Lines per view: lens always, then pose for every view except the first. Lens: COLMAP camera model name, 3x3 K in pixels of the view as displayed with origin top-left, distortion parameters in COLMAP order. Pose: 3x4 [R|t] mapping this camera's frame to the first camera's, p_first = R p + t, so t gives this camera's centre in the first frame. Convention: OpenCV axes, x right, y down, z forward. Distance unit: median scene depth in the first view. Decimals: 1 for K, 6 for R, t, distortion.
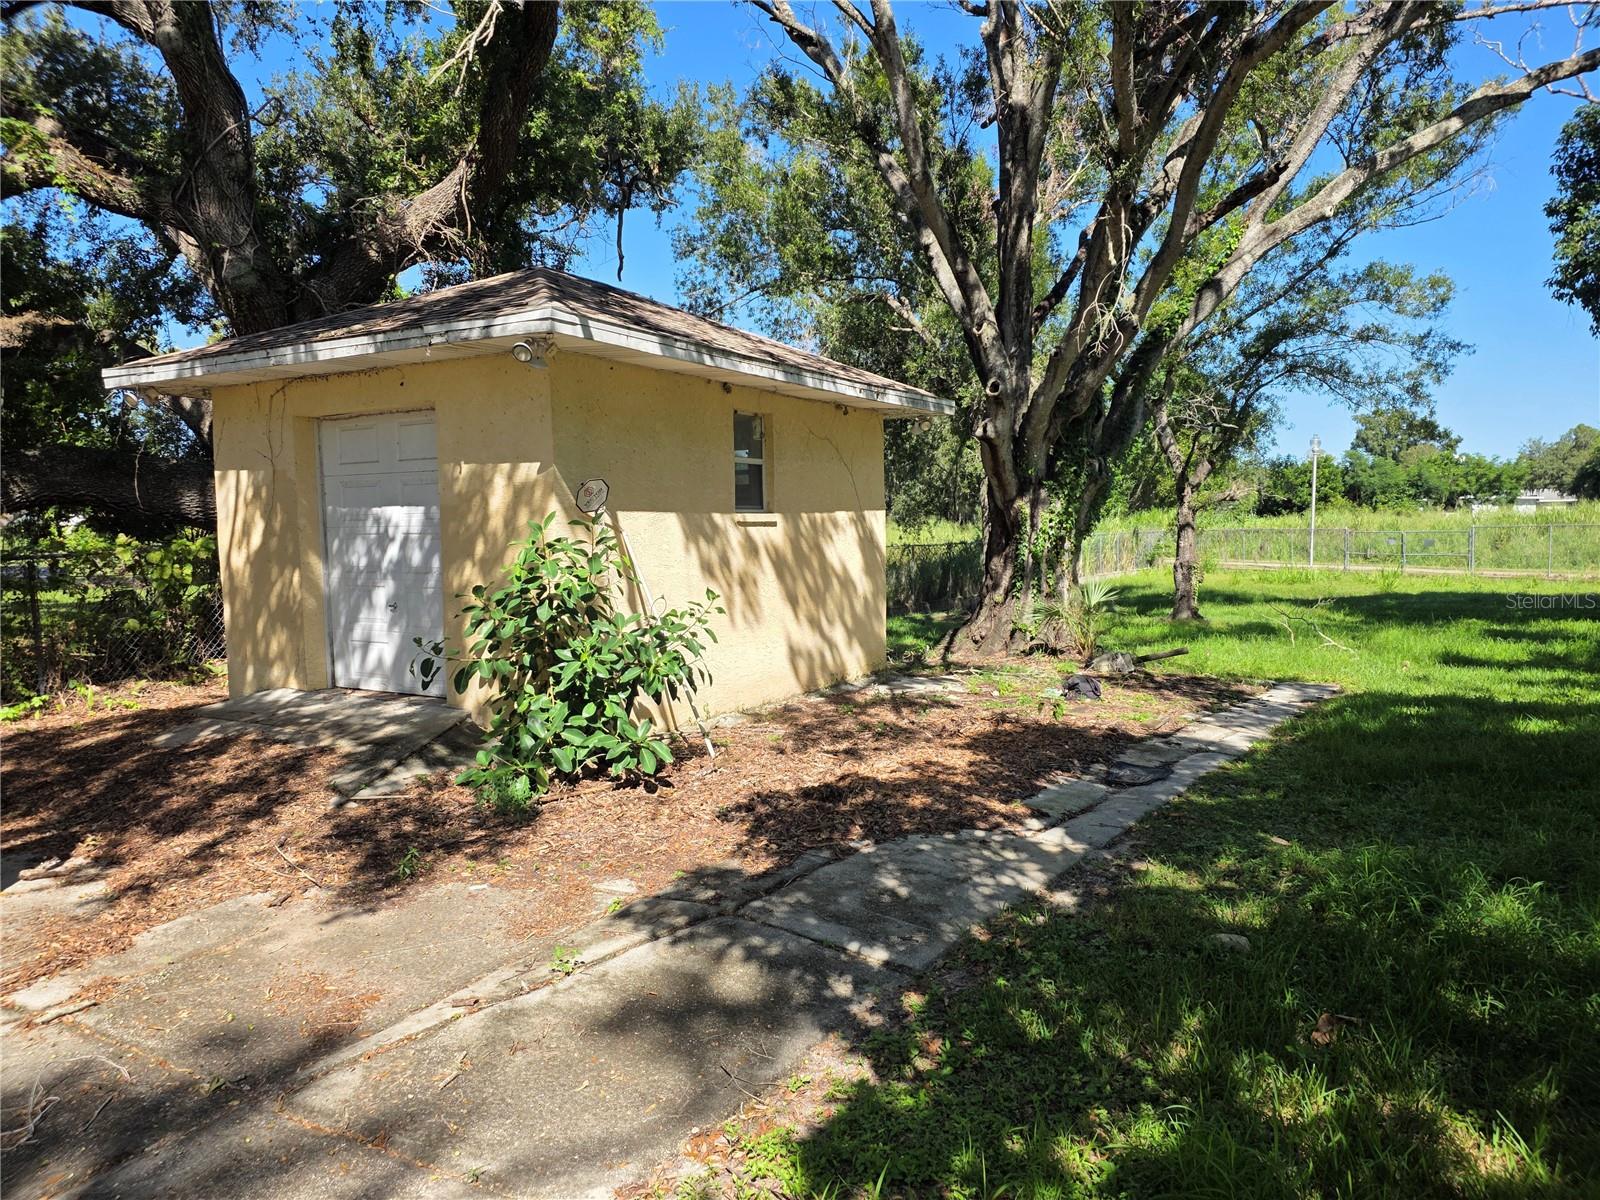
lens RADIAL K [[1047.1, 0, 803.7], [0, 1047.1, 604.9], [0, 0, 1]] dist [0.071036, -0.039023]
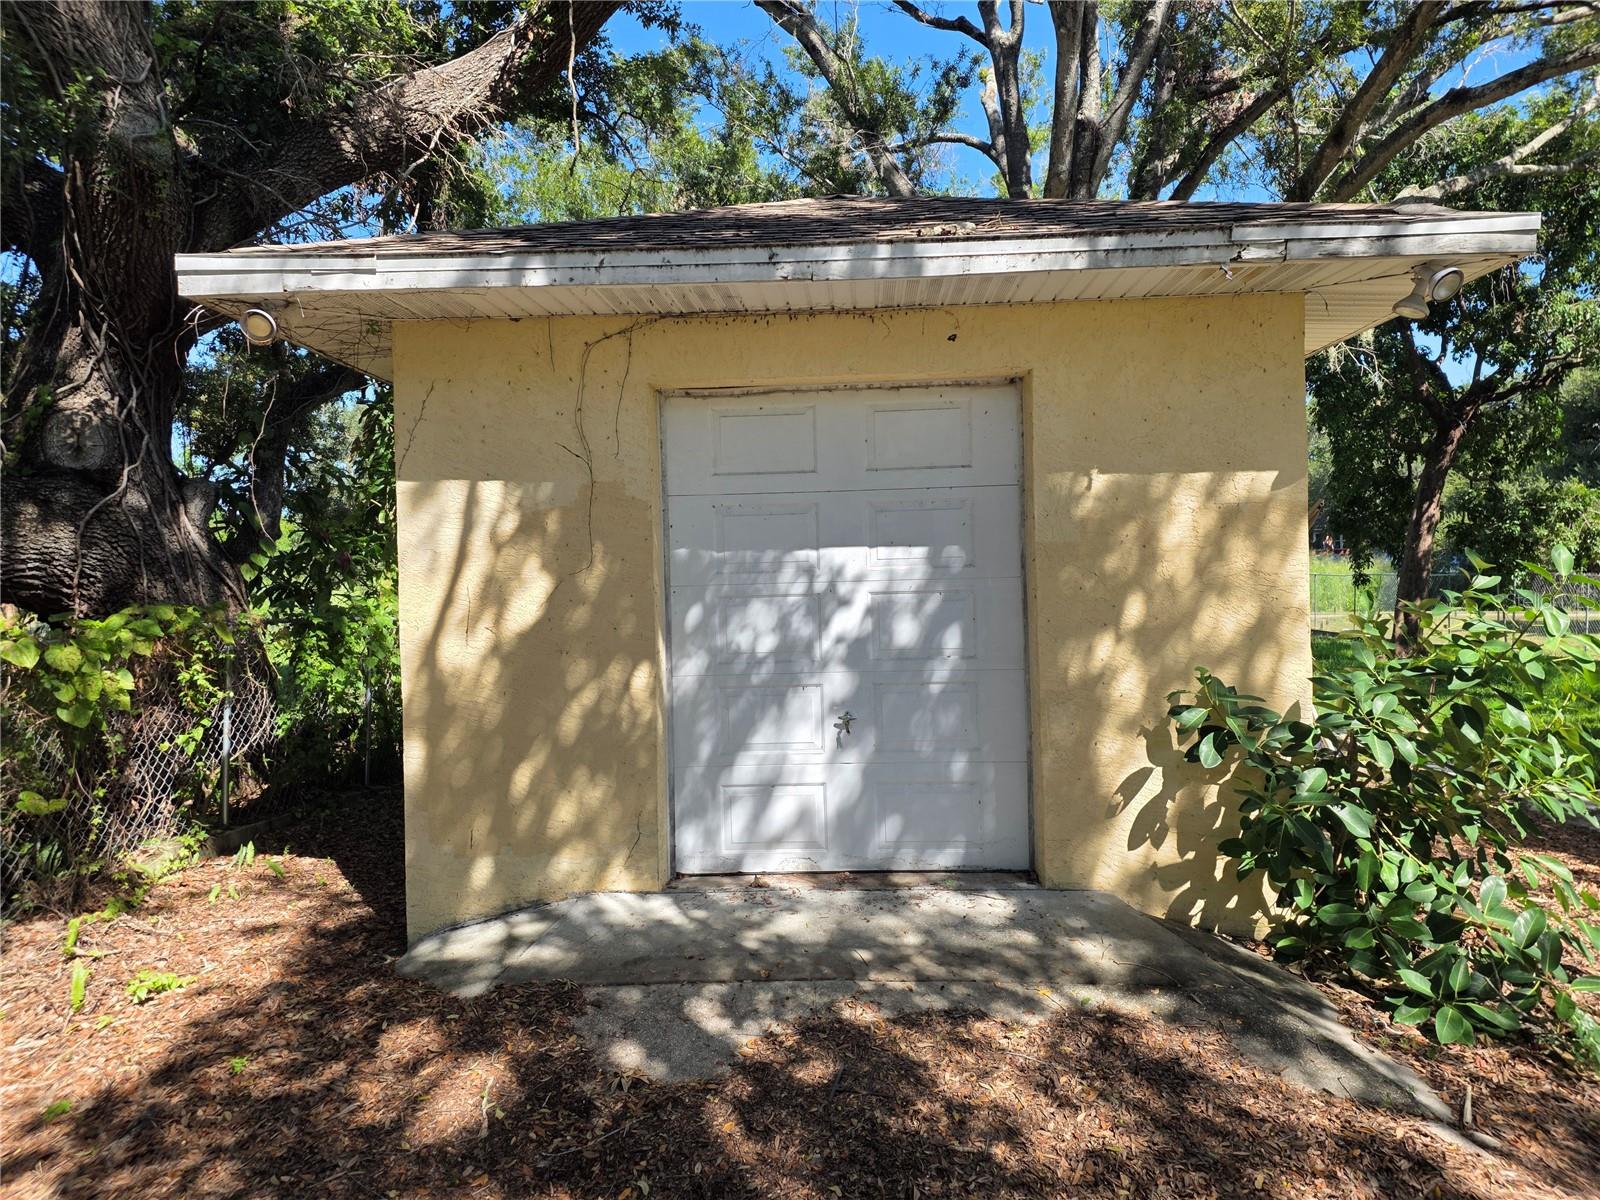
lens RADIAL K [[1047.1, 0, 801.8], [0, 1047.1, 591.7], [0, 0, 1]] dist [0.071036, -0.039023]
pose [[0.868534, -0.018633, 0.495279, -0.685298], [0.053519, 0.996976, -0.056344, -0.036155], [-0.492731, 0.075444, 0.866905, 0.503579]]
